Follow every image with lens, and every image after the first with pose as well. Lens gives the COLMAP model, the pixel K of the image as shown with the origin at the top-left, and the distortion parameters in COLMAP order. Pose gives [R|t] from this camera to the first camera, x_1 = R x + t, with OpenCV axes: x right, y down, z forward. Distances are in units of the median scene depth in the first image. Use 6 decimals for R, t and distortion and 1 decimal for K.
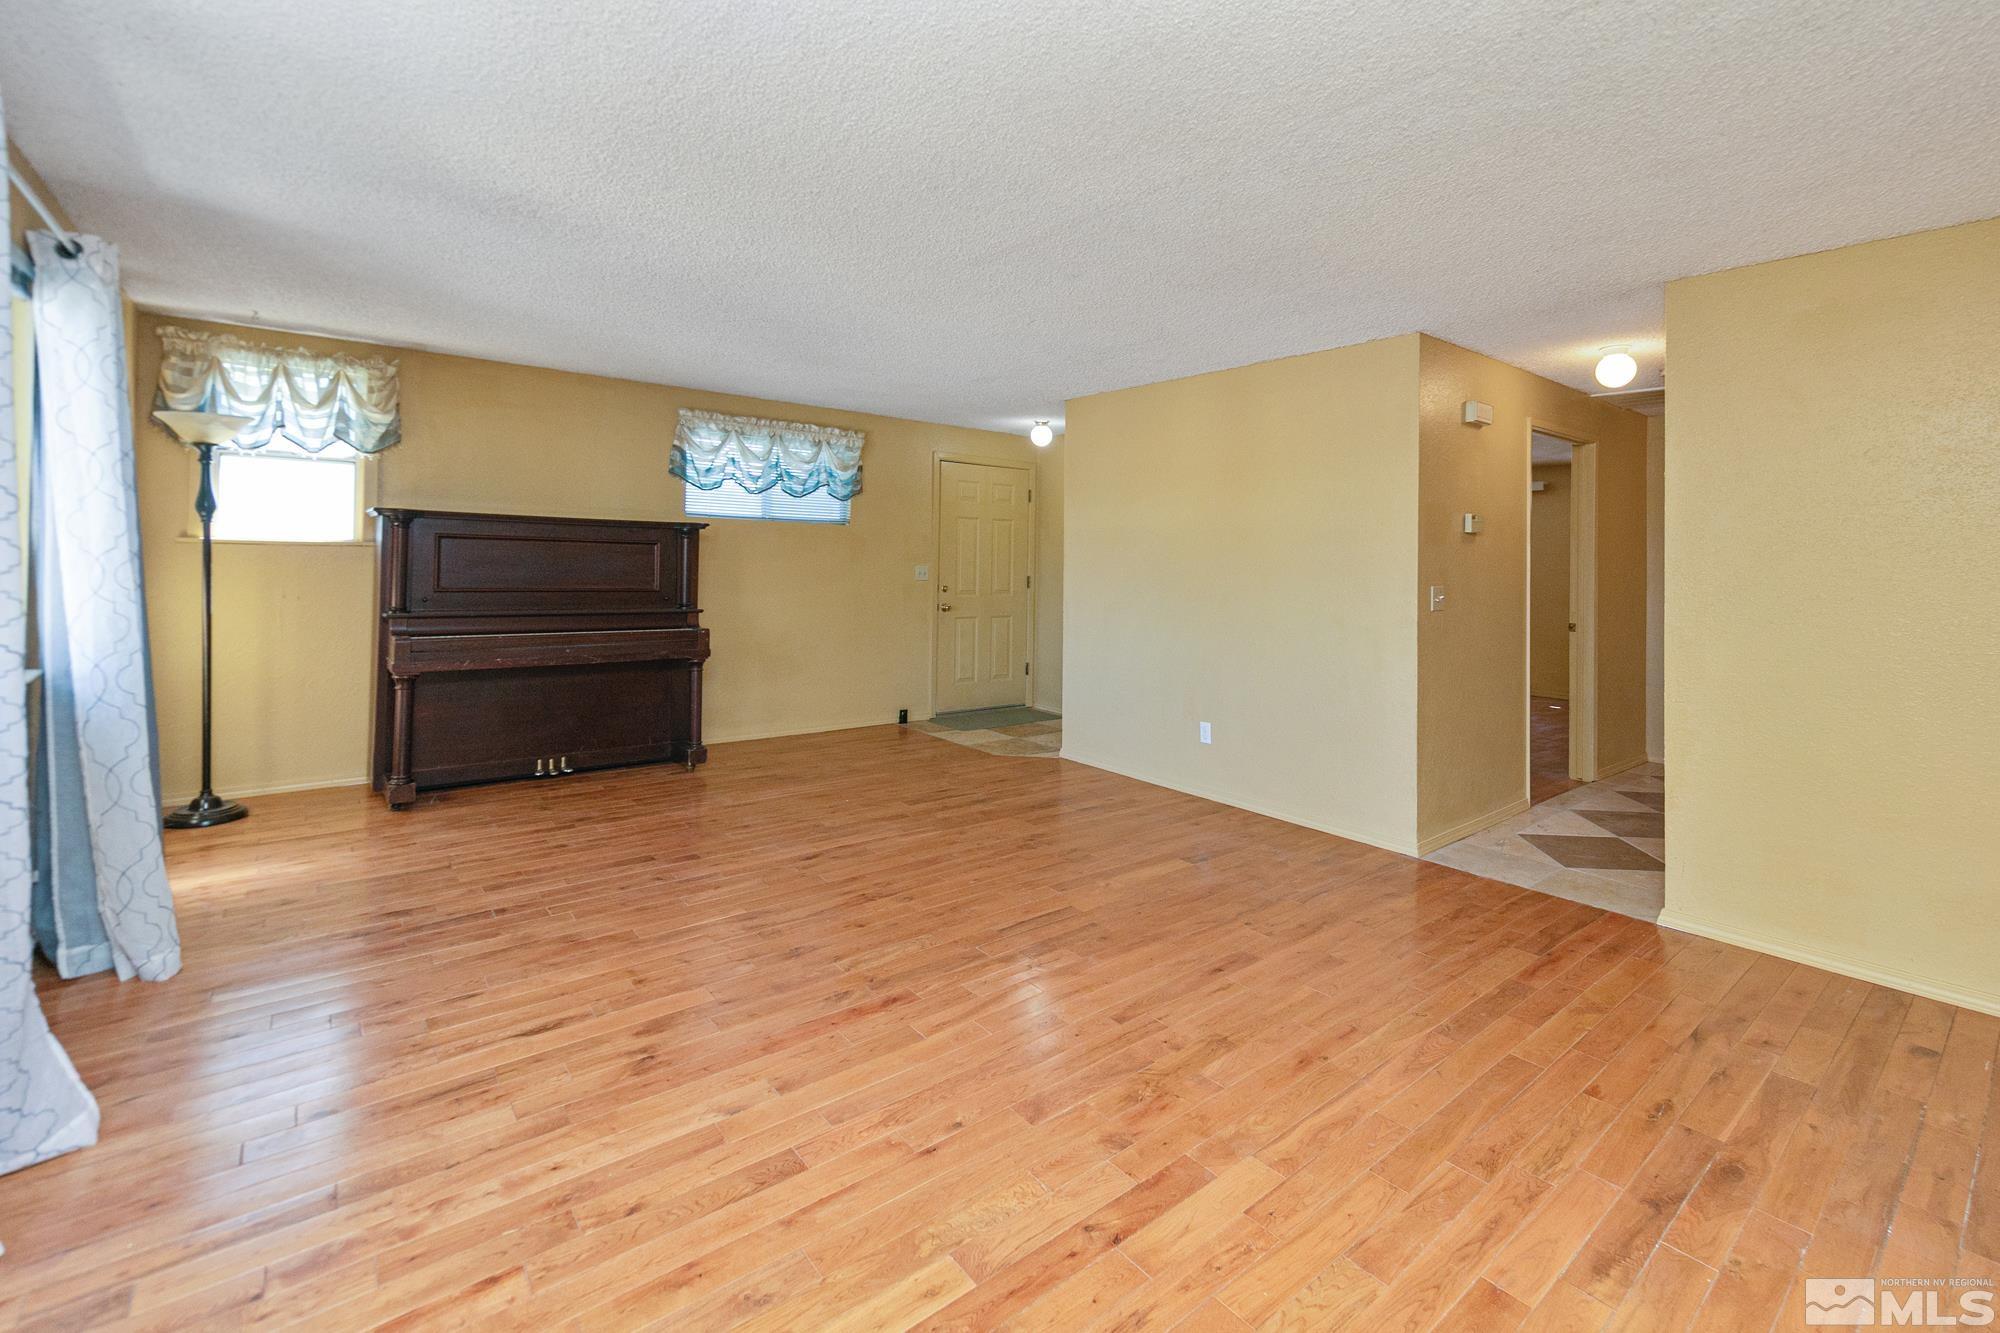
lens RADIAL K [[920.3, 0, 1000.0], [0, 920.3, 666.5], [0, 0, 1]] dist [0.000414, -0.000056]
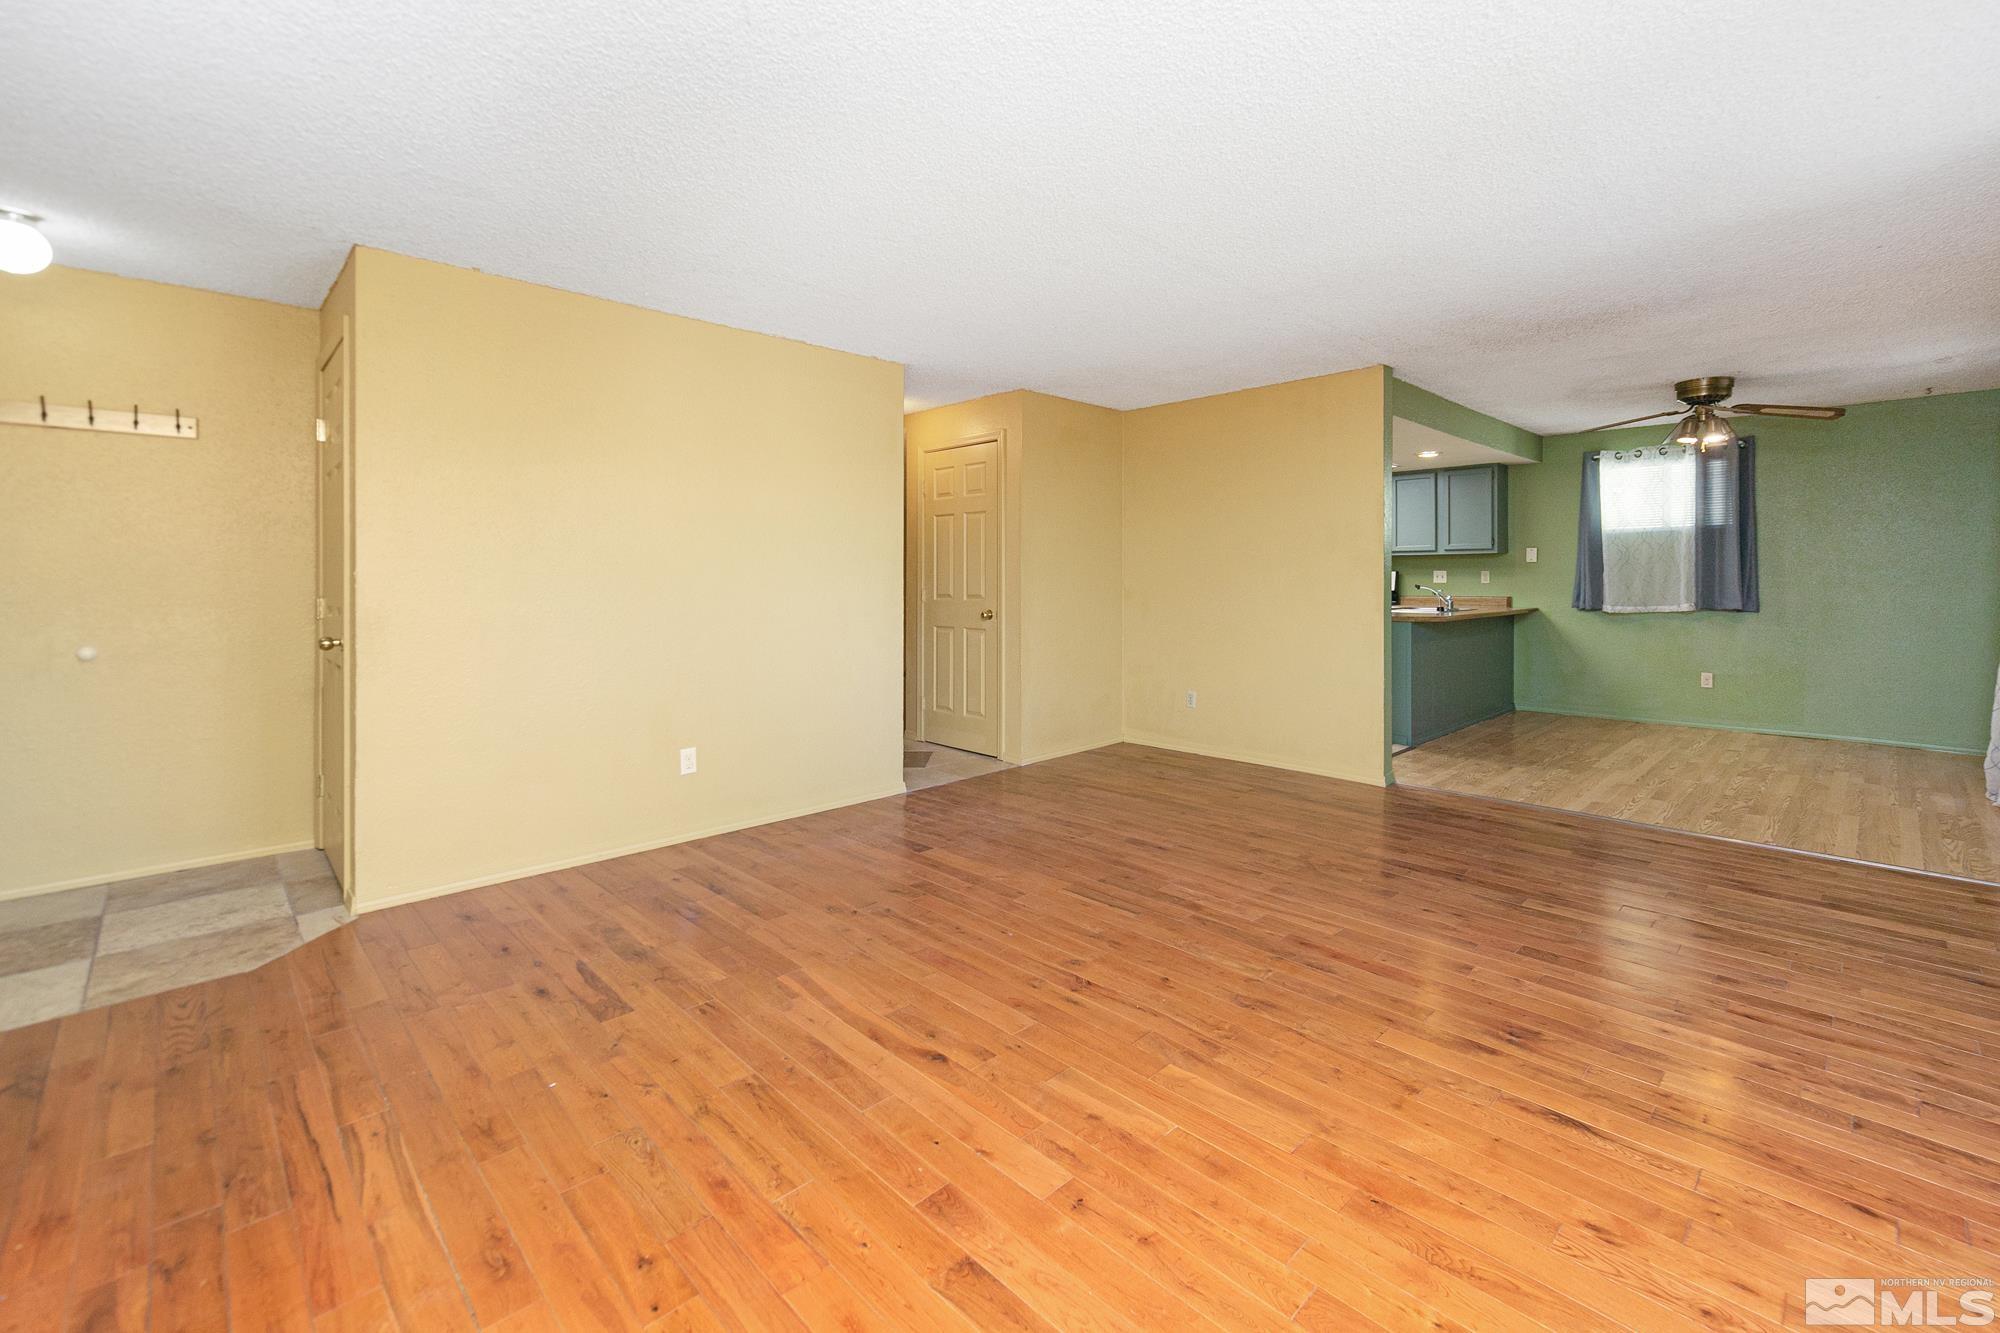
lens RADIAL K [[805.6, 0, 1002.0], [0, 805.6, 666.9], [0, 0, 1]] dist [0.000097, 0.000177]
pose [[-0.082199, -0.143804, 0.986186, -0.607466], [0.107731, 0.982455, 0.152239, -0.112819], [-0.990776, 0.118757, -0.065265, 0.806220]]
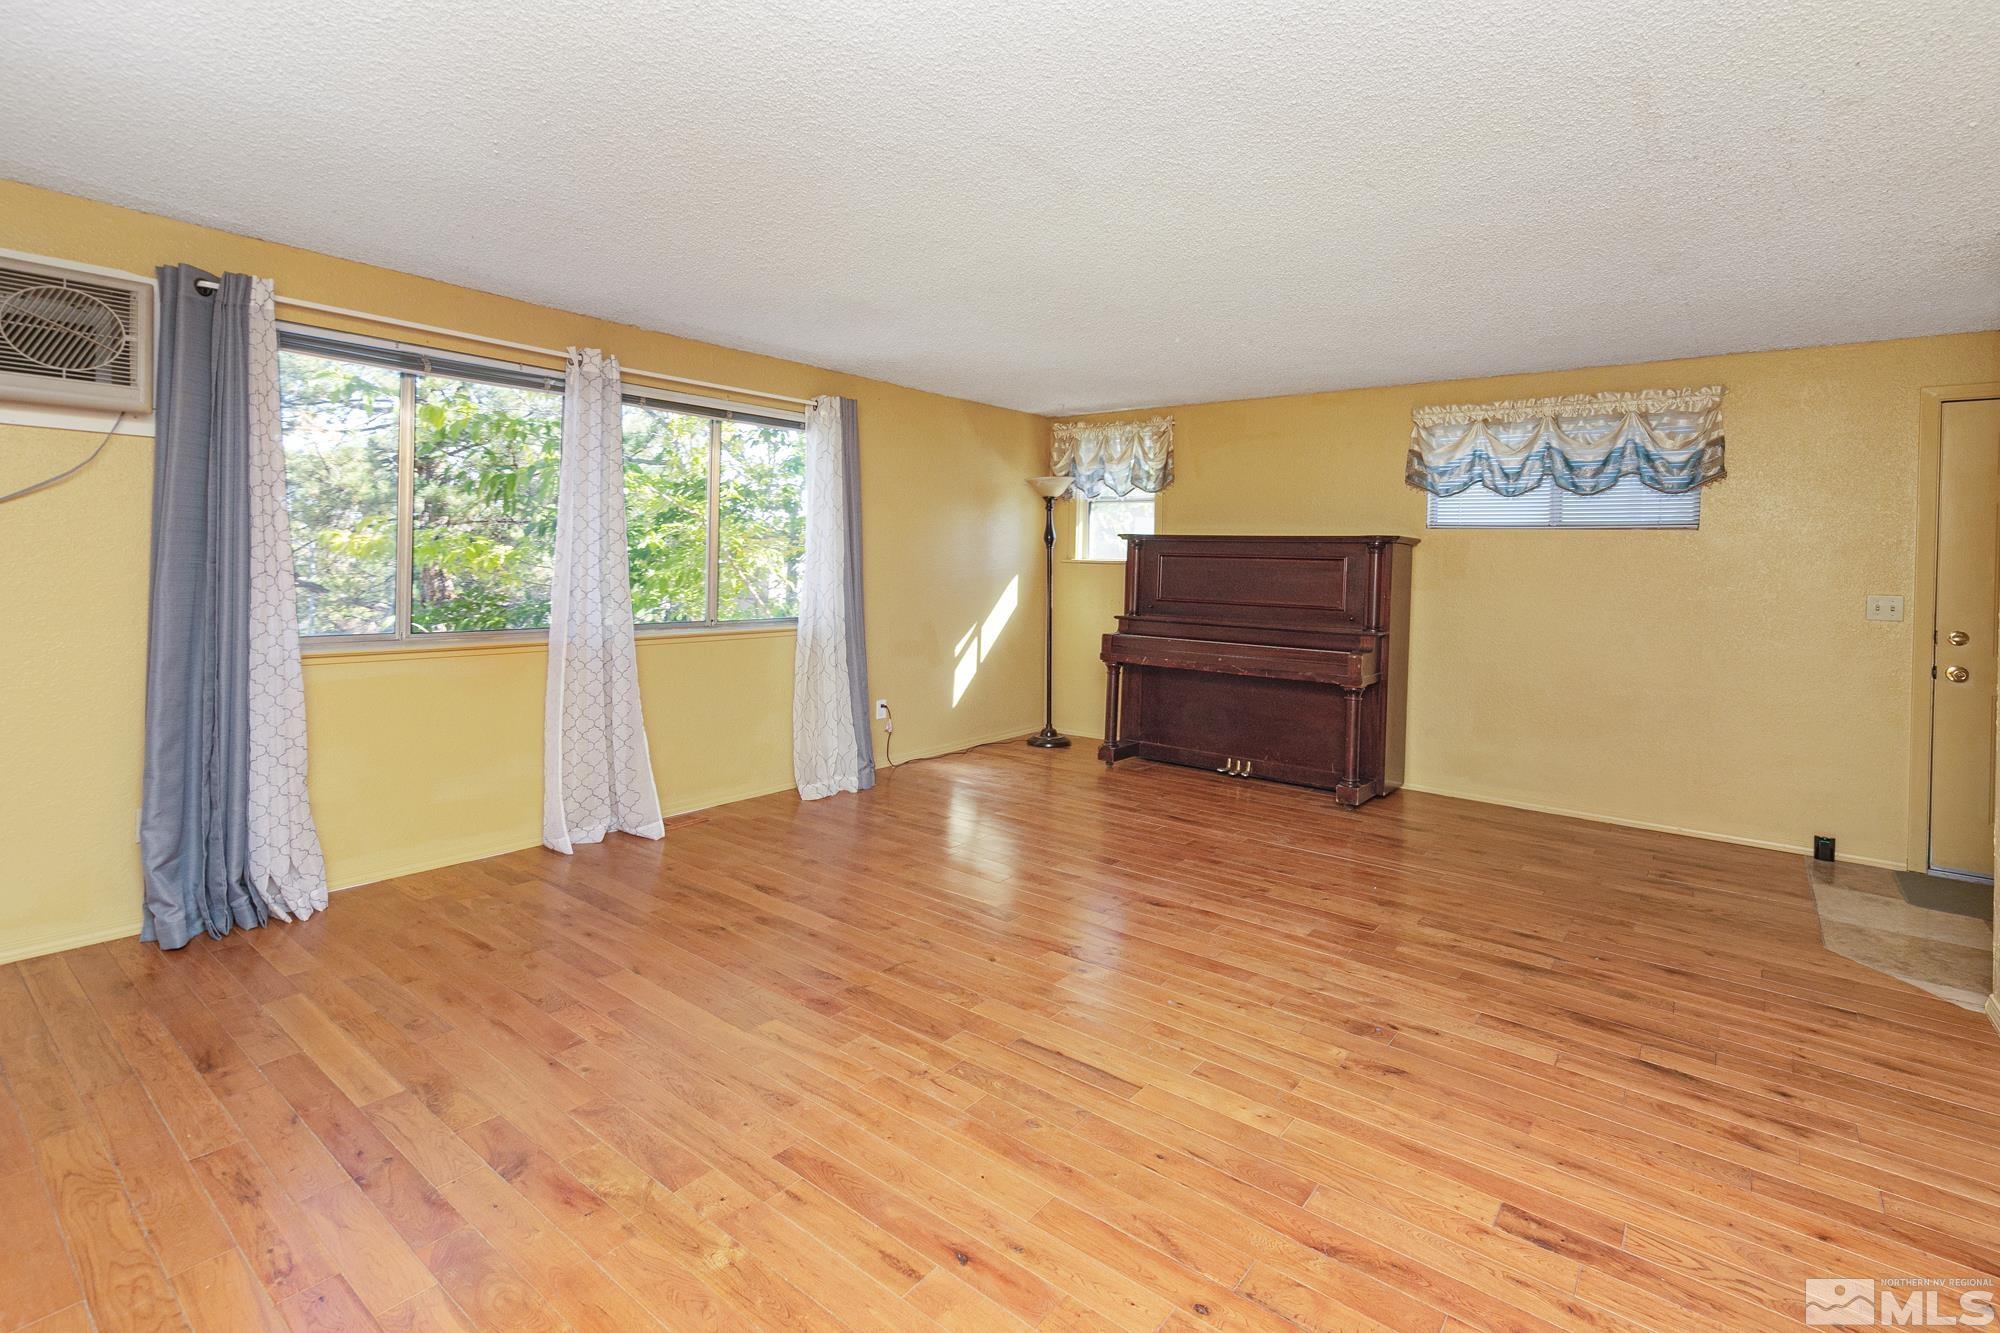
lens RADIAL K [[862.3, 0, 1000.0], [0, 862.3, 666.5], [0, 0, 1]] dist [0.002184, 0.000107]
pose [[0.230052, 0.105505, -0.967442, 0.456216], [-0.128147, 0.988734, 0.077355, -0.055887], [0.964704, 0.106179, 0.240981, 0.523954]]
